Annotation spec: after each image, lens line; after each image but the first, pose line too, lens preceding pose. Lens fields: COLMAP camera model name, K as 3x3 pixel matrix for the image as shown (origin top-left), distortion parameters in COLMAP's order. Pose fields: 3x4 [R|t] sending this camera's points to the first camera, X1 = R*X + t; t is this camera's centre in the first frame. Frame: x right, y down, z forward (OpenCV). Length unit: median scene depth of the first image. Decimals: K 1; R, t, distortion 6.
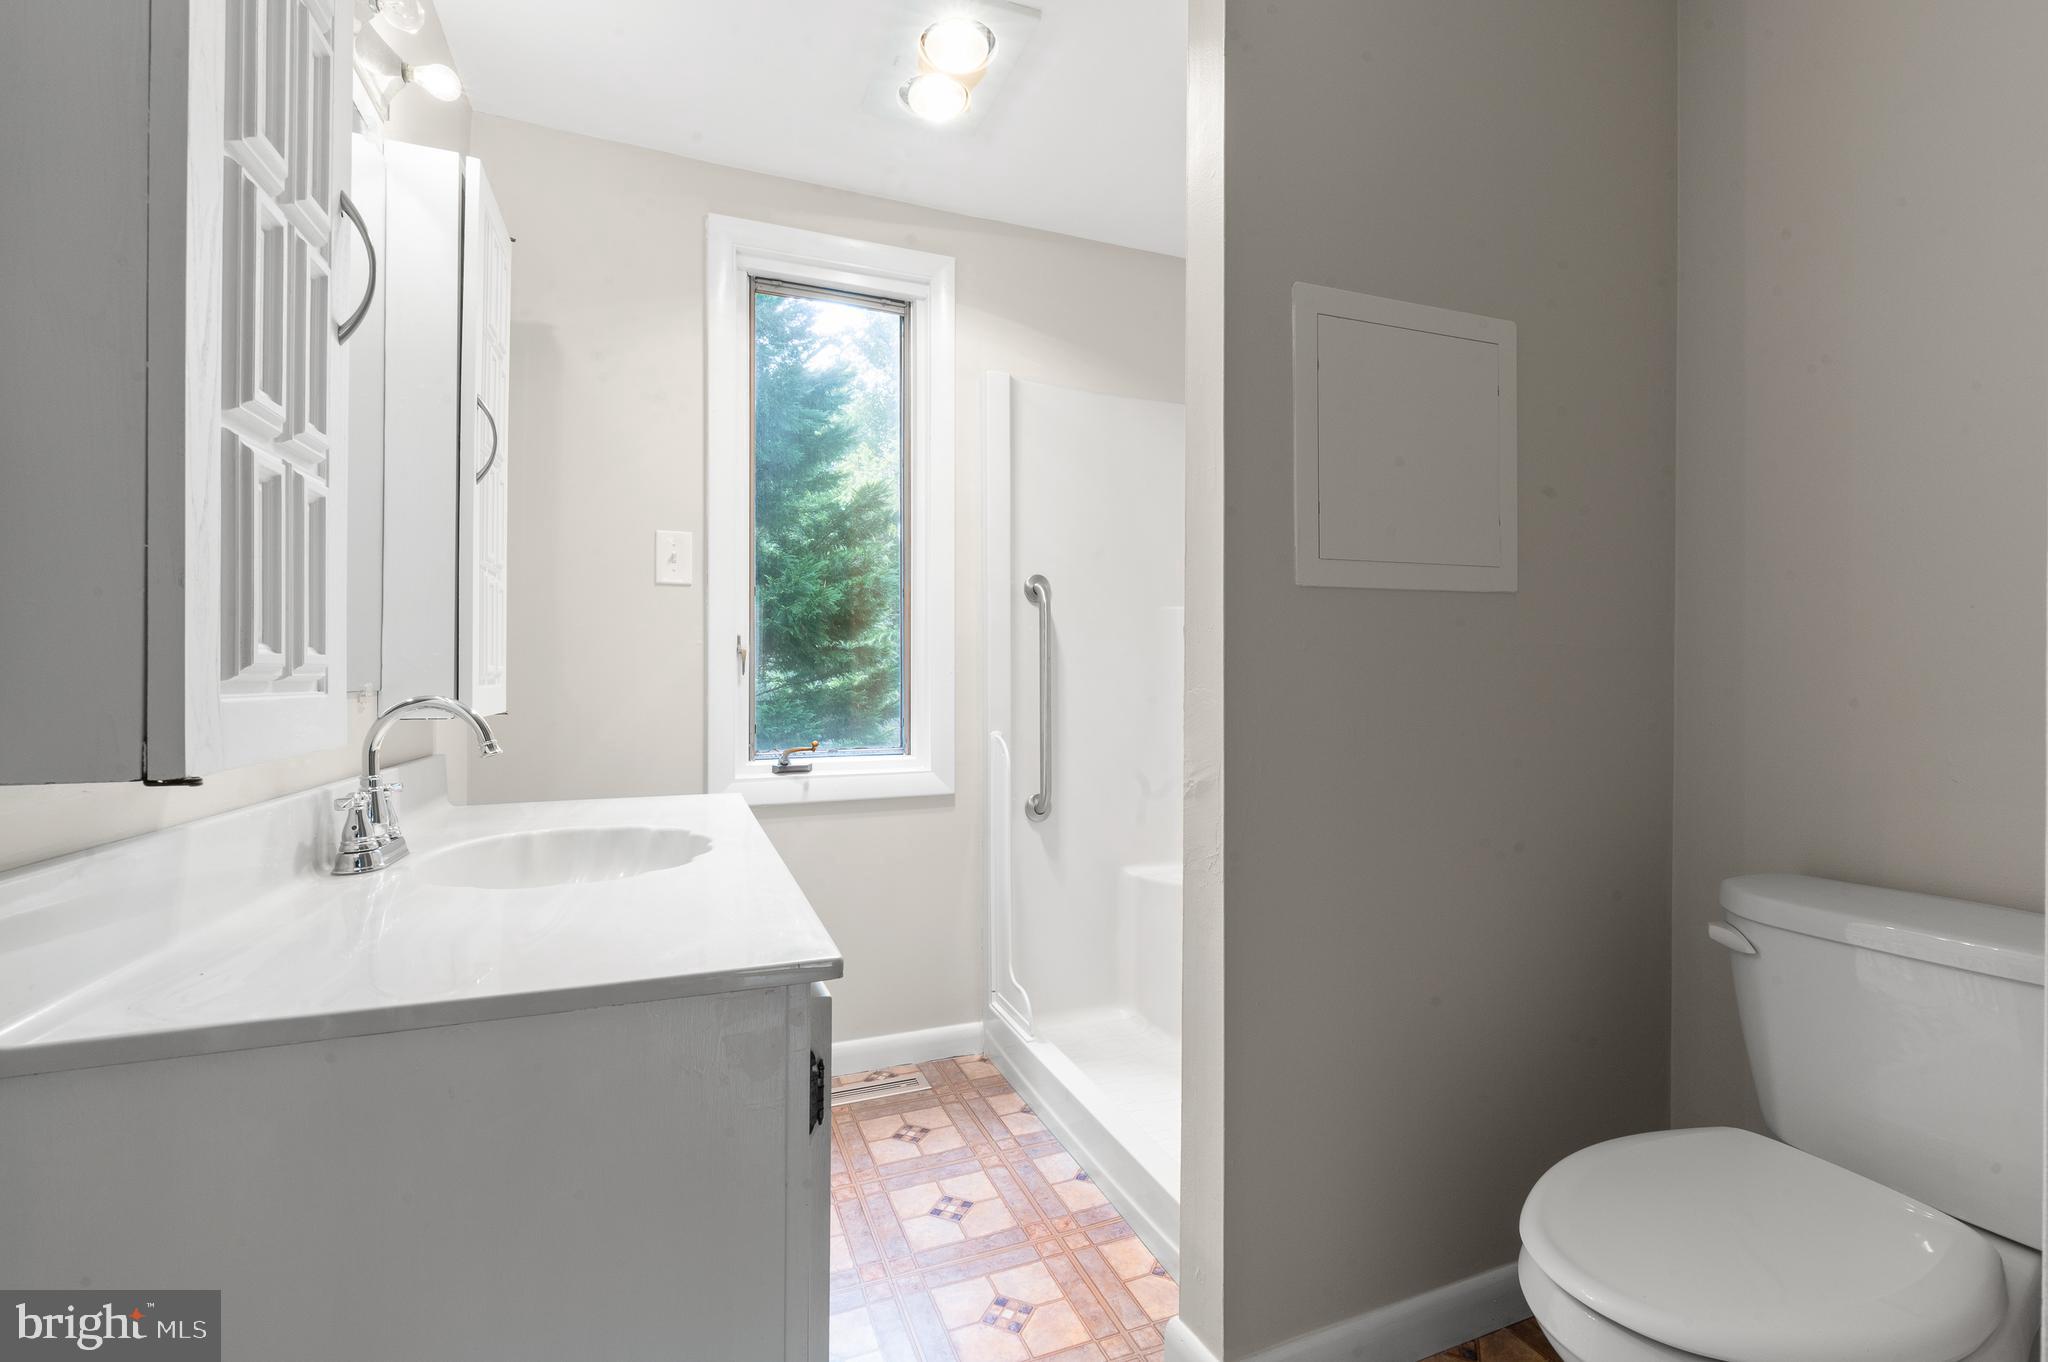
lens RADIAL K [[894.9, 0, 1008.4], [0, 894.9, 680.9], [0, 0, 1]] dist [0.001743, 0.000047]
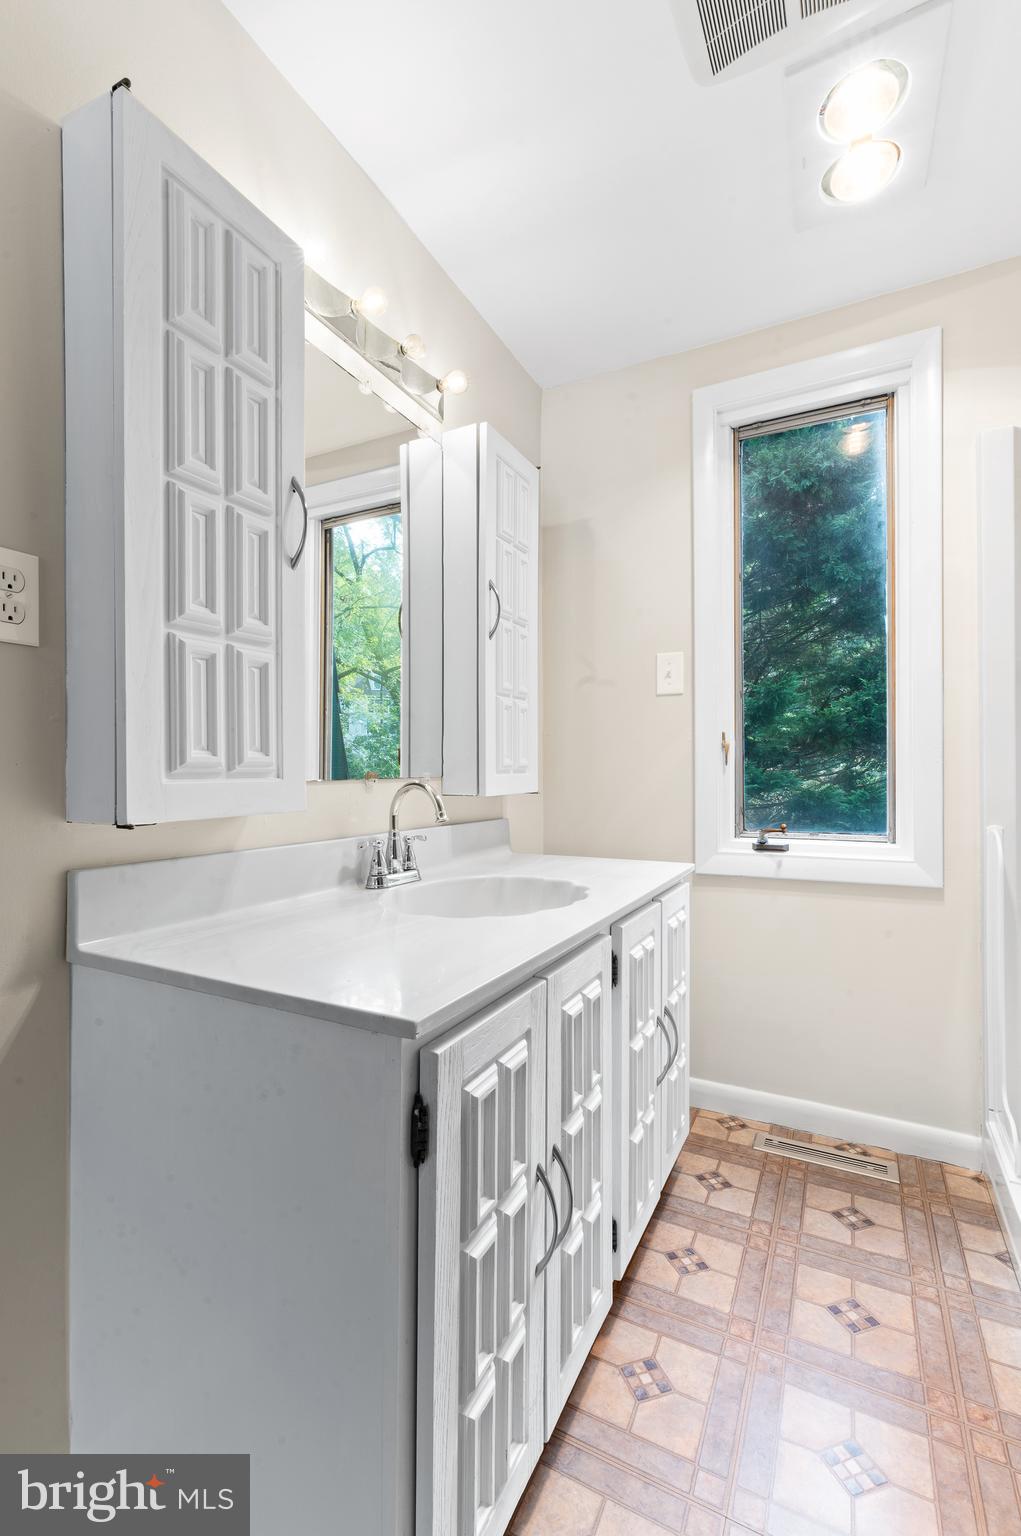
lens RADIAL K [[671.1, 0, 507.3], [0, 671.1, 772.7], [0, 0, 1]] dist [0.001743, 0.000047]
pose [[0.661226, 0.003400, -0.750179, 0.207348], [0.001037, 0.999985, 0.005447, -0.002150], [0.750186, -0.004379, 0.661212, 0.215125]]
